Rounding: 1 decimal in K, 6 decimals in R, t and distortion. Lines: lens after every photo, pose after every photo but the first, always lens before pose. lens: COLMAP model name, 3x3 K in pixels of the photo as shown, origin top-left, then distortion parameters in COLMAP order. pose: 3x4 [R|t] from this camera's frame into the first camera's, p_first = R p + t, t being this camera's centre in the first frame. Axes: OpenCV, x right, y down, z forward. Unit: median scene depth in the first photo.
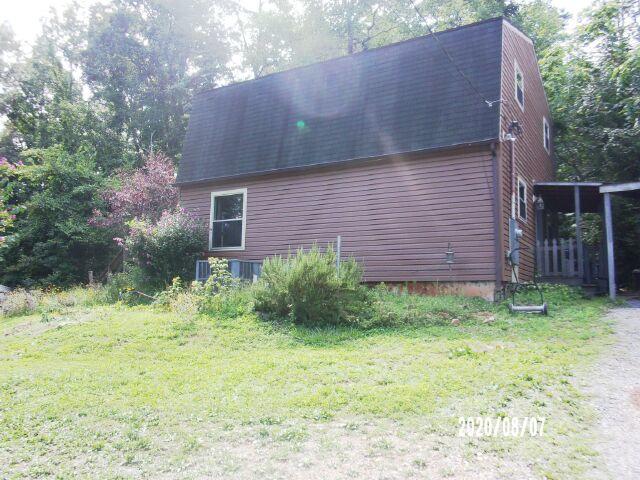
lens RADIAL K [[537.3, 0, 320.1], [0, 537.3, 239.4], [0, 0, 1]] dist [-0.010770, -0.001790]
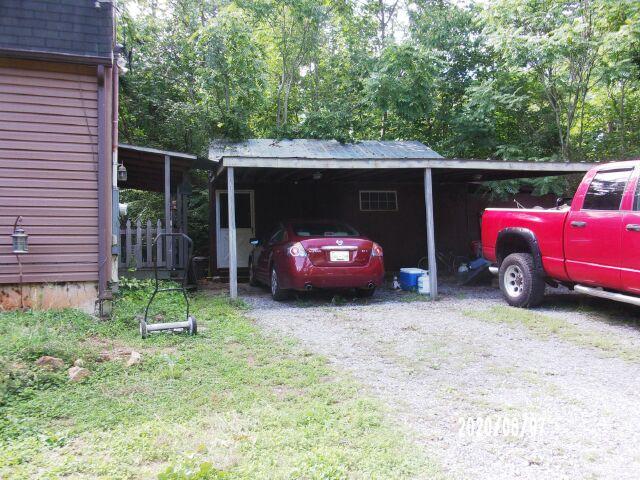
lens RADIAL K [[537.3, 0, 319.6], [0, 537.3, 237.9], [0, 0, 1]] dist [-0.010770, -0.001790]
pose [[0.624040, 0.025384, 0.780980, -0.006242], [-0.053238, 0.998531, 0.010084, 0.004839], [-0.779576, -0.047871, 0.624475, 0.390143]]
